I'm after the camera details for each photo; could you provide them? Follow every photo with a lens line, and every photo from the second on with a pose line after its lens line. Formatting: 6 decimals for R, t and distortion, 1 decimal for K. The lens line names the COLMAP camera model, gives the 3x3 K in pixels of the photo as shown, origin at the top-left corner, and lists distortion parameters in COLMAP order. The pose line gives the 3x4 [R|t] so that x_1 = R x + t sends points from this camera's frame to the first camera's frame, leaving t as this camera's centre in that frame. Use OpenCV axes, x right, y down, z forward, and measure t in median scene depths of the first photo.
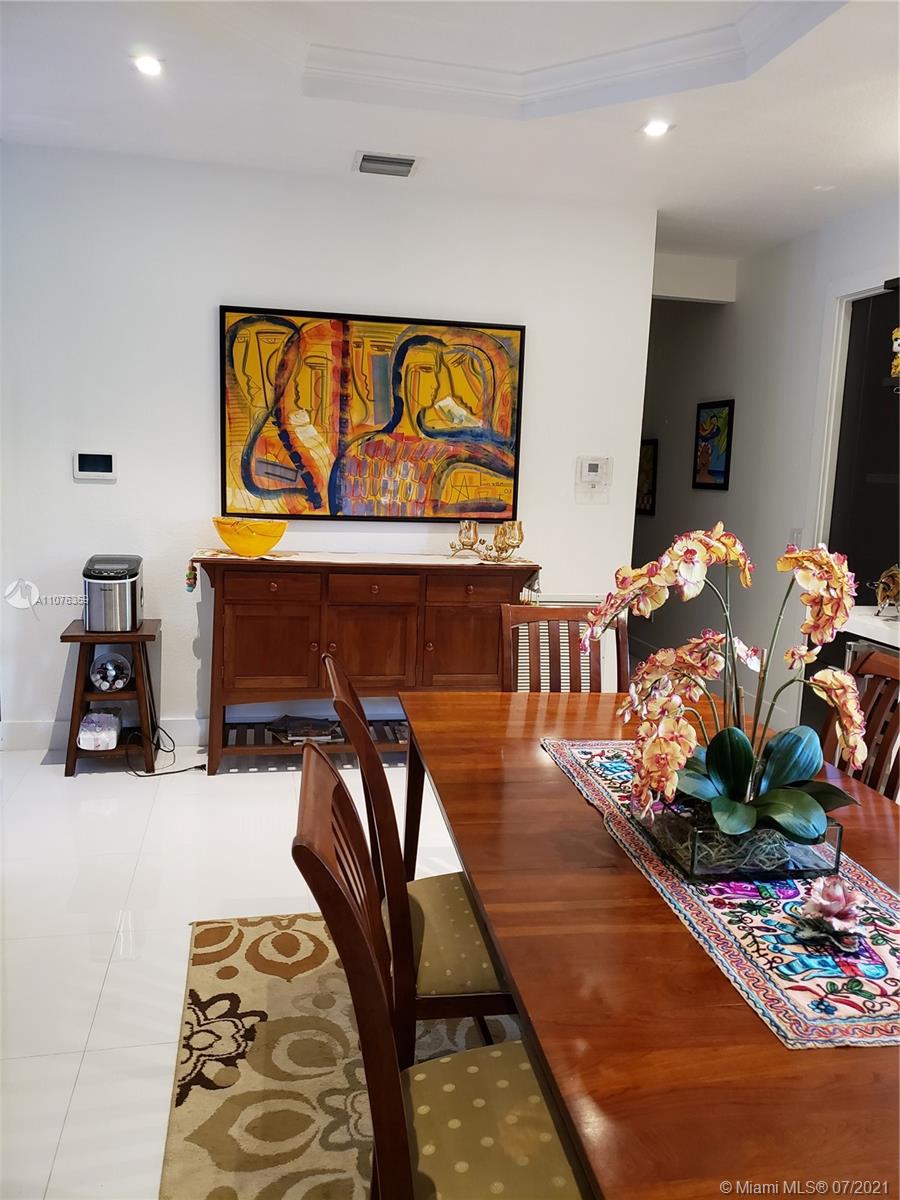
lens RADIAL K [[928.7, 0, 461.6], [0, 928.7, 607.0], [0, 0, 1]] dist [0.016095, -0.004552]
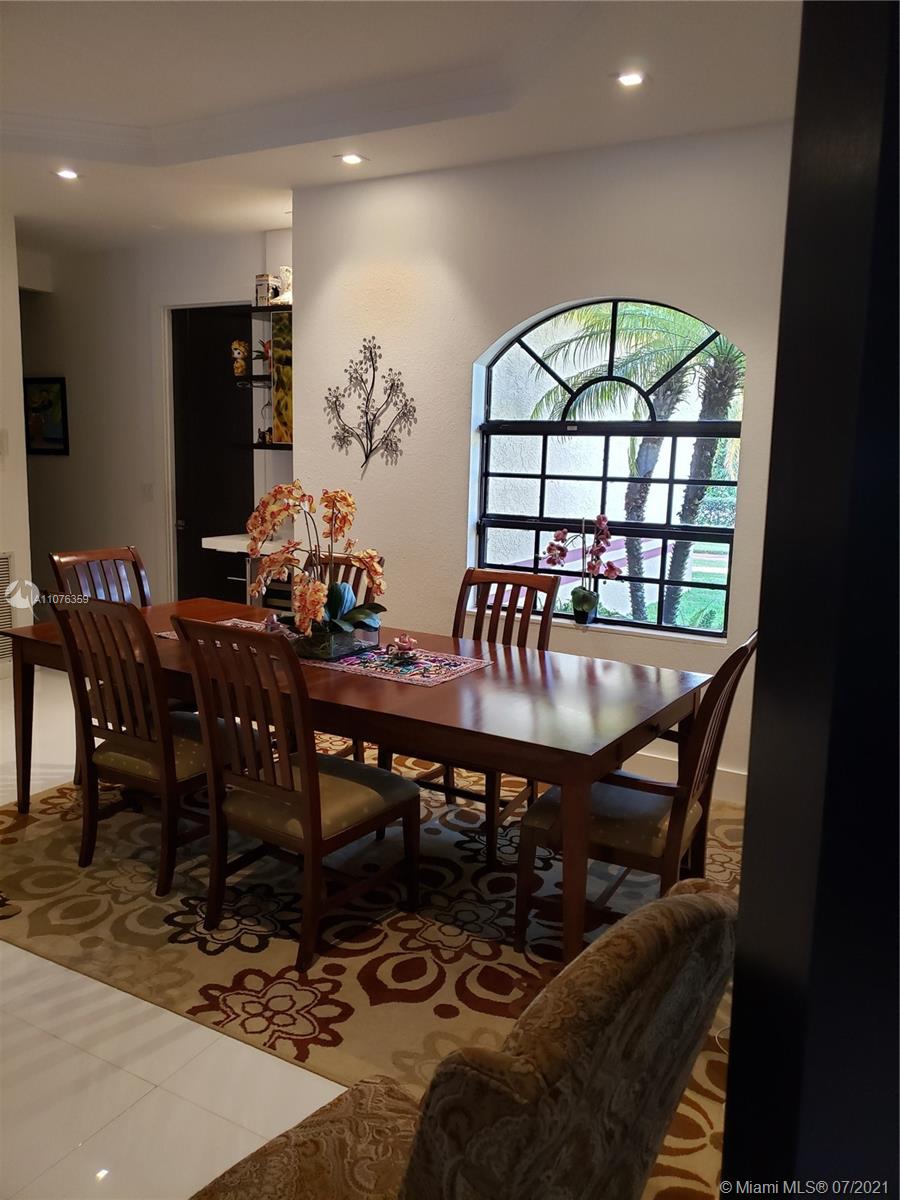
lens RADIAL K [[928.7, 0, 455.8], [0, 928.7, 602.1], [0, 0, 1]] dist [0.016095, -0.004552]
pose [[0.668404, -0.145301, 0.729468, -0.652112], [0.113741, 0.989166, 0.092810, 0.010145], [-0.735050, 0.020936, 0.677690, -0.349528]]
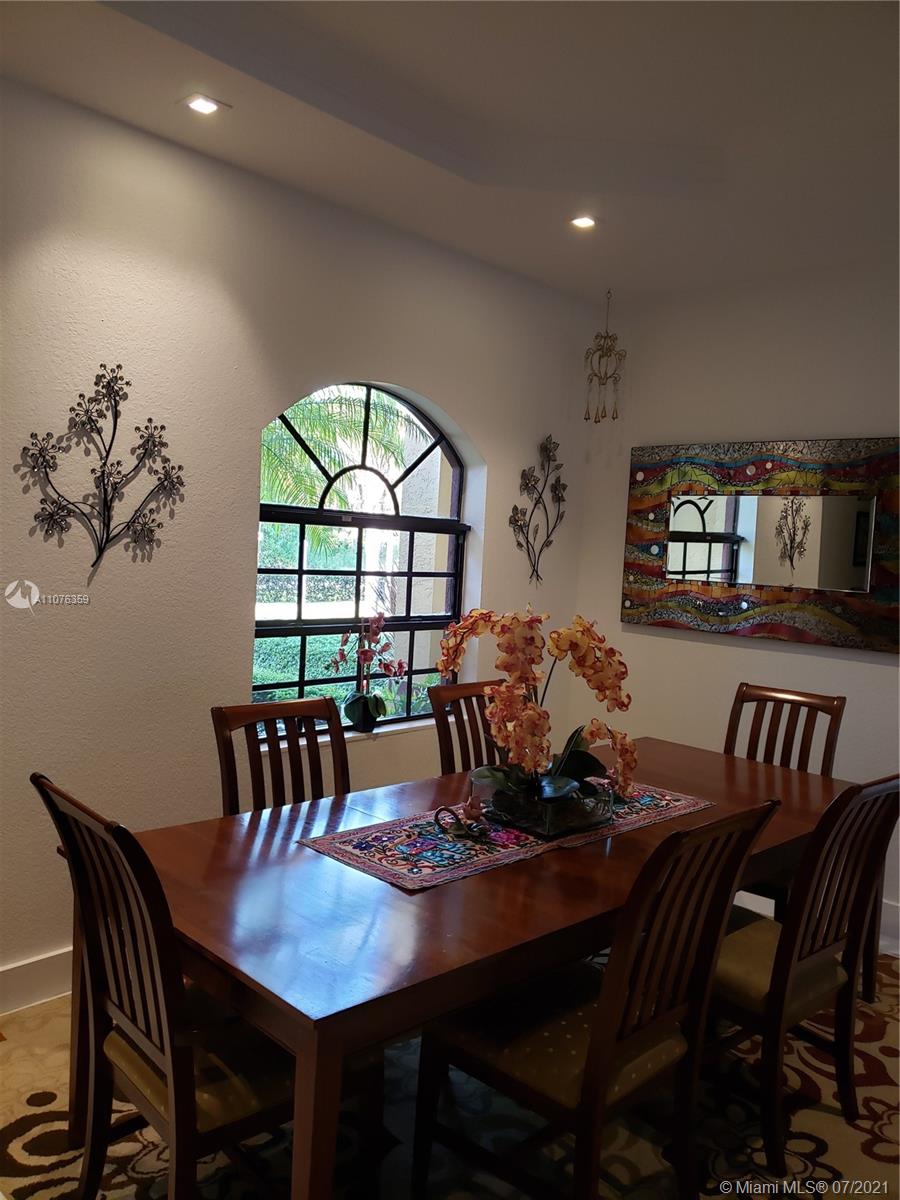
lens RADIAL K [[928.7, 0, 441.4], [0, 928.7, 598.1], [0, 0, 1]] dist [0.016095, -0.004552]
pose [[-0.560320, -0.101118, 0.822081, -0.570295], [0.066309, 0.983858, 0.166213, -0.238893], [-0.825618, 0.147644, -0.544570, 1.381081]]
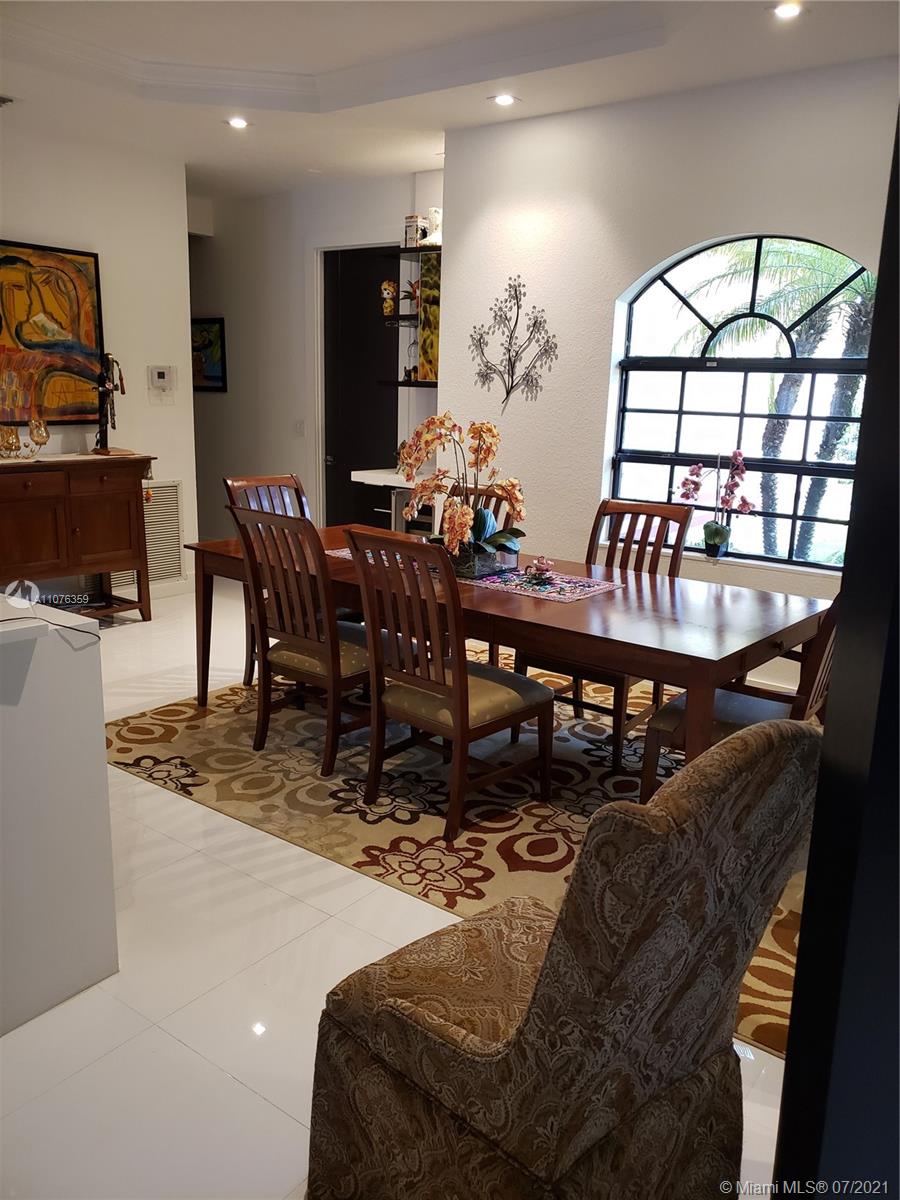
lens RADIAL K [[928.7, 0, 463.0], [0, 928.7, 614.6], [0, 0, 1]] dist [0.016095, -0.004552]
pose [[0.757835, -0.171226, 0.629578, -0.755676], [0.098944, 0.983950, 0.148504, 0.034370], [-0.644900, -0.050249, 0.762613, -0.416028]]
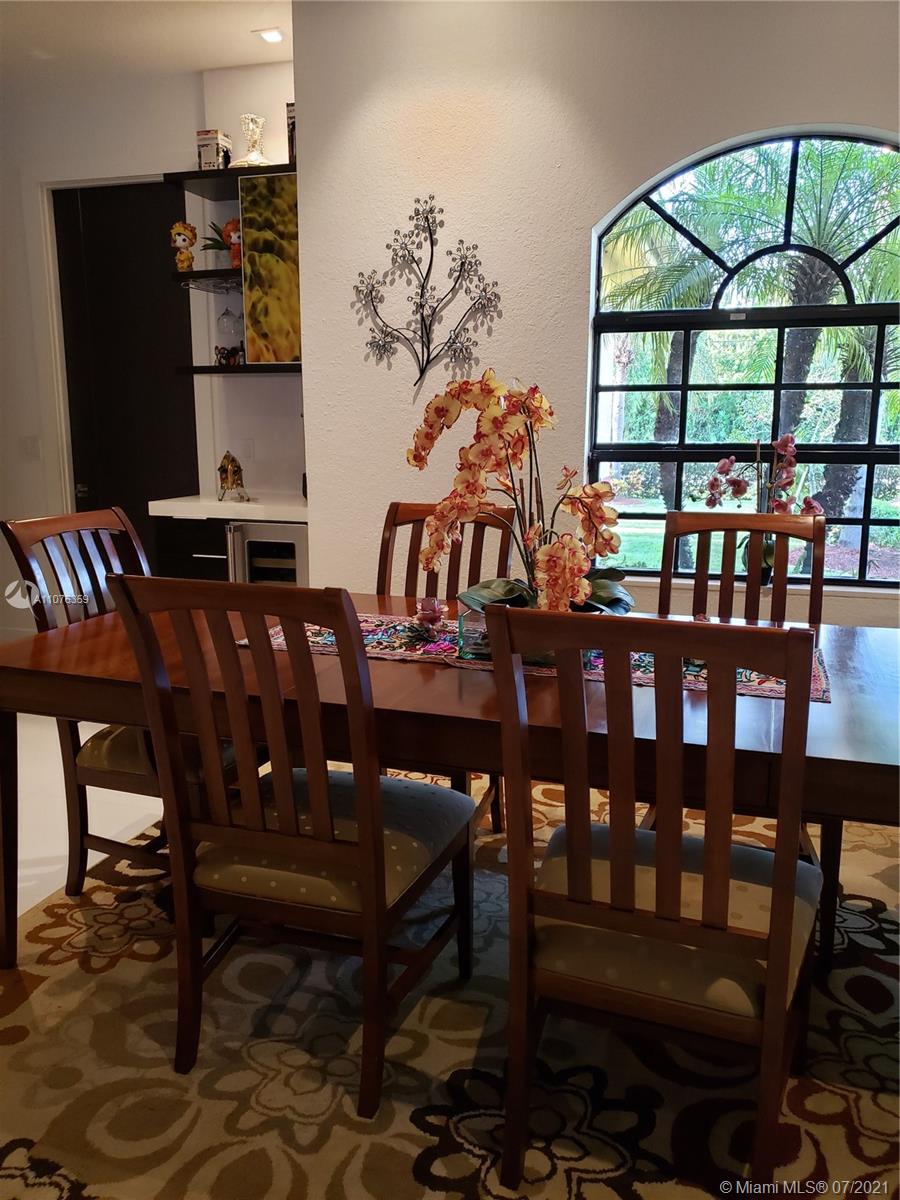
lens RADIAL K [[928.7, 0, 456.5], [0, 928.7, 604.9], [0, 0, 1]] dist [0.016095, -0.004552]
pose [[0.488813, -0.205371, 0.847871, -0.535606], [0.151296, 0.977125, 0.149454, 0.010895], [-0.859169, 0.055224, 0.508703, 0.361626]]
